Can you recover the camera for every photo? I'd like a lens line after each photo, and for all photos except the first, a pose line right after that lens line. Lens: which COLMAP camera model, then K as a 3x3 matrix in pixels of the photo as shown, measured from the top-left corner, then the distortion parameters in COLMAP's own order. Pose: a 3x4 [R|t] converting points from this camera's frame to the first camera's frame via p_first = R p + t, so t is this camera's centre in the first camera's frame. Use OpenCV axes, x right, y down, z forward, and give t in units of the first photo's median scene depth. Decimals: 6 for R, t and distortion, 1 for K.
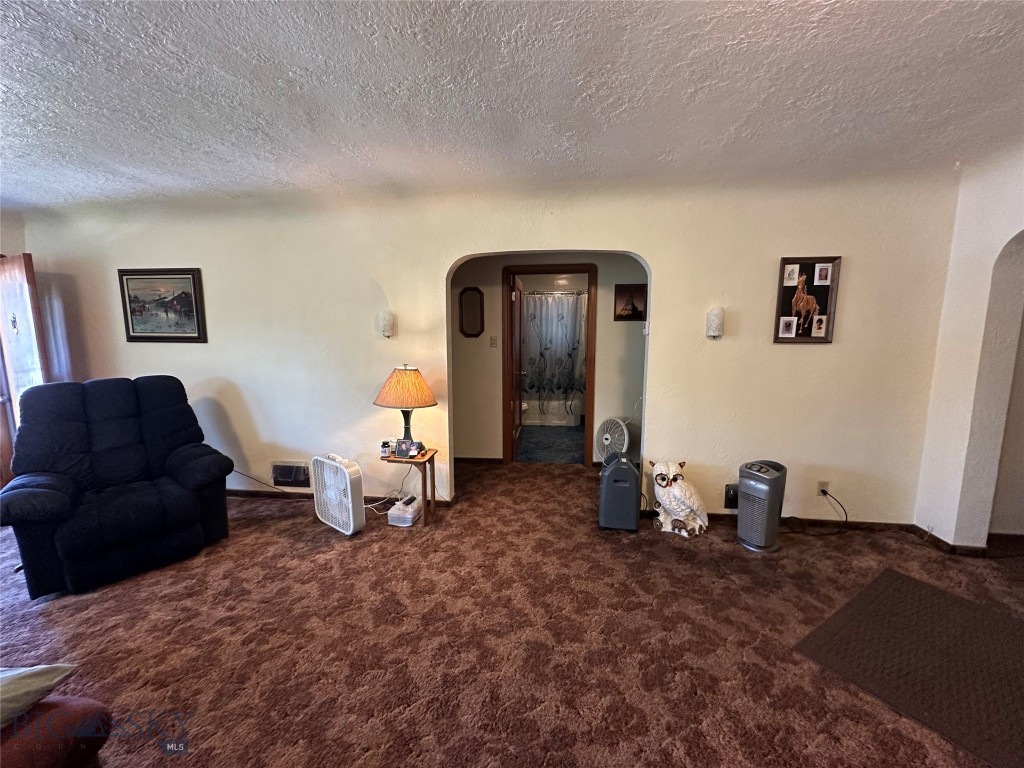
lens RADIAL K [[405.7, 0, 512.0], [0, 405.7, 384.0], [0, 0, 1]] dist [0.000730, -0.000017]
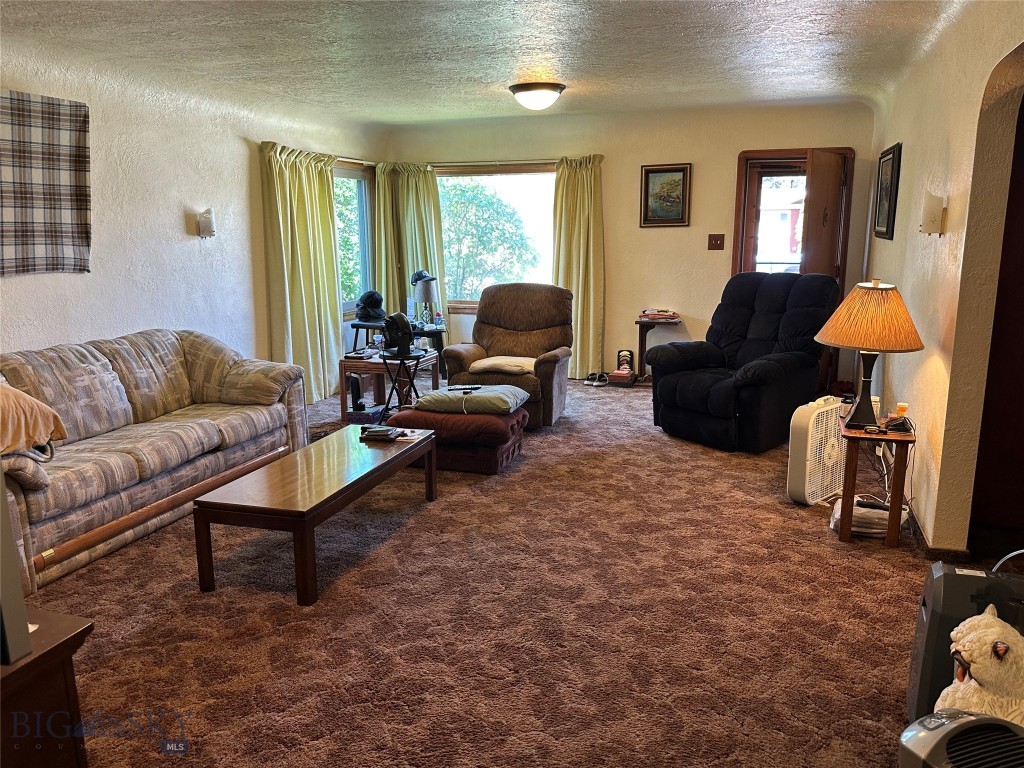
lens RADIAL K [[776.7, 0, 512.0], [0, 776.7, 384.0], [0, 0, 1]] dist [0.108548, -0.158611]
pose [[-0.180525, 0.195853, -0.963874, 1.272018], [-0.137522, 0.965322, 0.221904, -0.101127], [0.973909, 0.172613, -0.147330, 0.829965]]
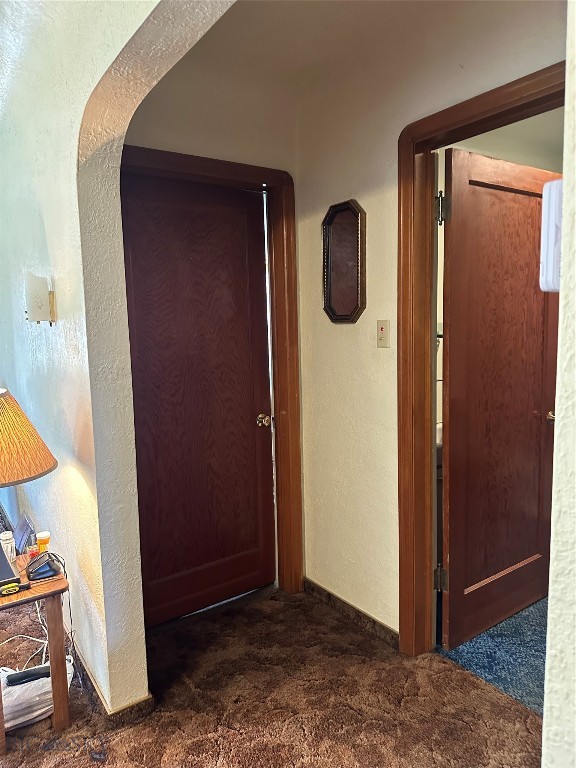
lens RADIAL K [[525.7, 0, 288.0], [0, 525.7, 384.0], [0, 0, 1]] dist [0.000814, -0.000601]
pose [[0.680057, 0.075718, -0.729239, 0.476783], [-0.084761, 0.996103, 0.024382, -0.108824], [0.728243, 0.045230, 0.683825, 1.064571]]
